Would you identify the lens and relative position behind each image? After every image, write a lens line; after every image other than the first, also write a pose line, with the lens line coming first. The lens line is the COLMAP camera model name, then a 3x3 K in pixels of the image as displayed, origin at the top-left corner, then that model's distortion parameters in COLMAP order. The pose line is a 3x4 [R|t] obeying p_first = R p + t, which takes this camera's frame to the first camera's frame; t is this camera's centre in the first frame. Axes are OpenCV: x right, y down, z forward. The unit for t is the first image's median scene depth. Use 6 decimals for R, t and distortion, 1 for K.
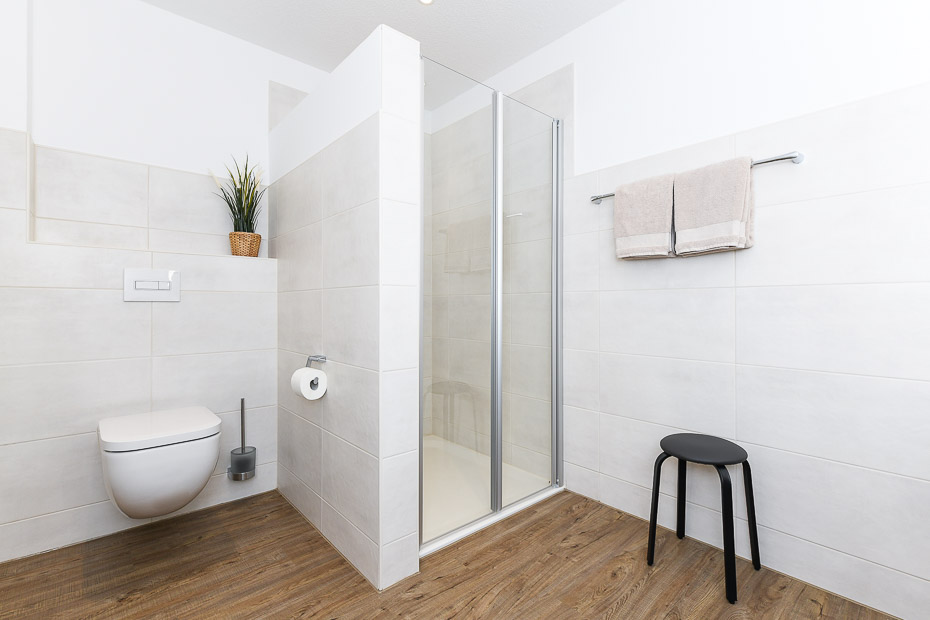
lens RADIAL K [[441.5, 0, 463.6], [0, 441.5, 304.1], [0, 0, 1]] dist [-0.001475, -0.000860]
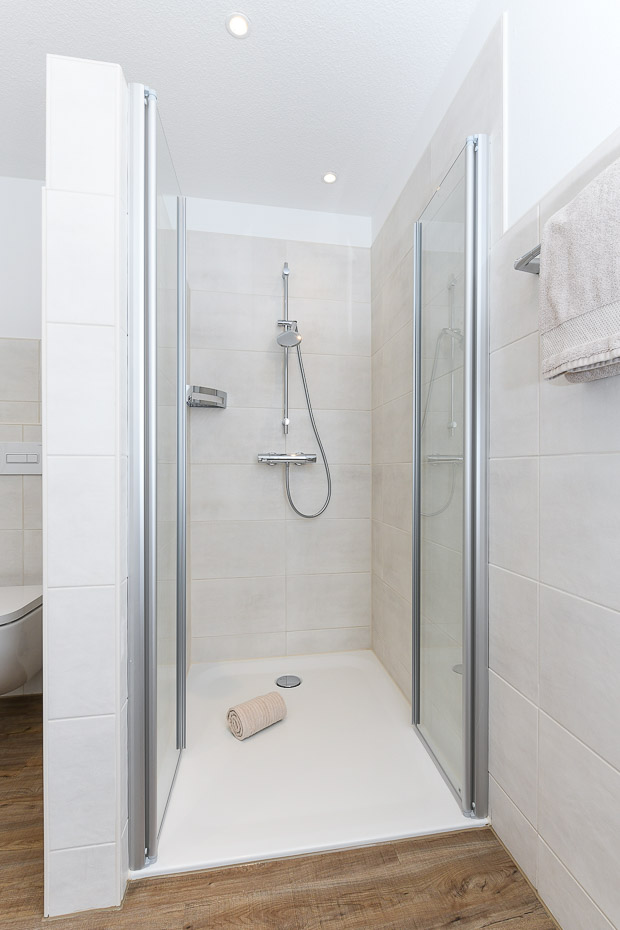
lens RADIAL K [[441.5, 0, 310.5], [0, 441.5, 473.8], [0, 0, 1]] dist [-0.001475, -0.000860]
pose [[0.848591, 0.004087, -0.529034, 0.358292], [0.000628, 0.999962, 0.008733, -0.015466], [0.529050, -0.007742, 0.848556, 0.473424]]
